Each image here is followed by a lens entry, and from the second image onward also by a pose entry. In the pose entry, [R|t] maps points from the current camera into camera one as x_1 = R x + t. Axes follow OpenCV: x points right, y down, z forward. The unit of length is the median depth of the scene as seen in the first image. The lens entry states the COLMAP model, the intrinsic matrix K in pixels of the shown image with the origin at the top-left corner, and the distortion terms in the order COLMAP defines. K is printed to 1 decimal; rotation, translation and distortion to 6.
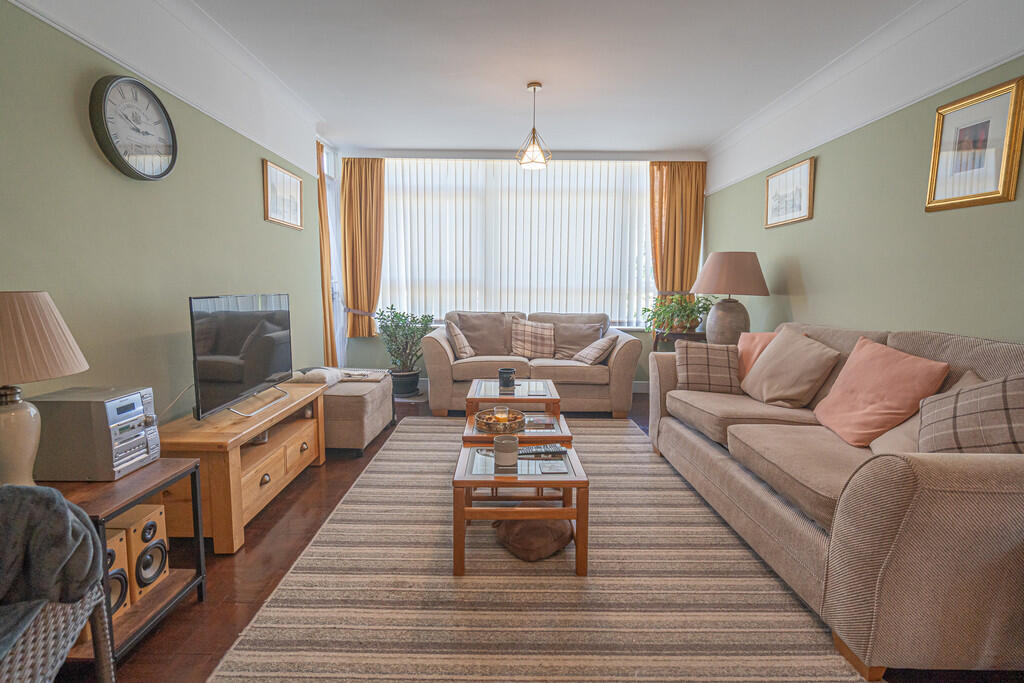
lens RADIAL K [[466.4, 0, 512.6], [0, 466.4, 341.3], [0, 0, 1]] dist [-0.007151, 0.000254]
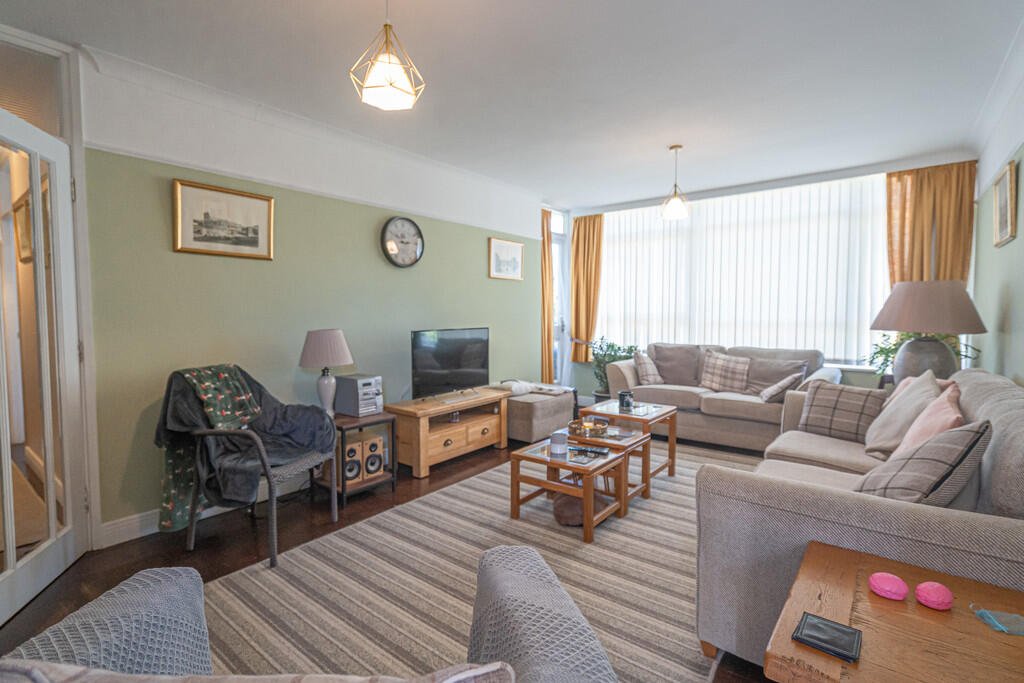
lens RADIAL K [[487.9, 0, 506.5], [0, 487.9, 343.1], [0, 0, 1]] dist [-0.001578, 0.000606]
pose [[0.778330, 0.027580, -0.627249, 0.485960], [-0.063390, 0.997382, -0.034804, -0.002680], [0.624647, 0.066850, 0.778040, -0.159157]]
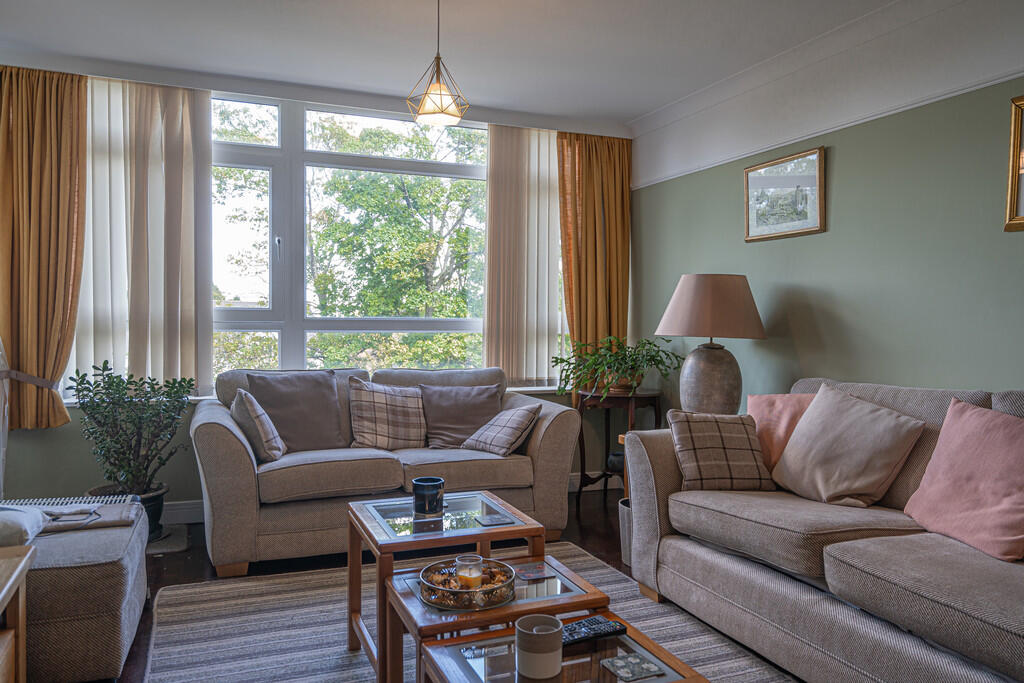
lens RADIAL K [[743.3, 0, 519.8], [0, 743.3, 343.8], [0, 0, 1]] dist [0.012753, -0.009003]
pose [[0.927796, -0.010587, 0.372938, -0.212767], [0.041250, 0.996380, -0.074337, -0.026600], [-0.370801, 0.084353, 0.924874, 0.131314]]
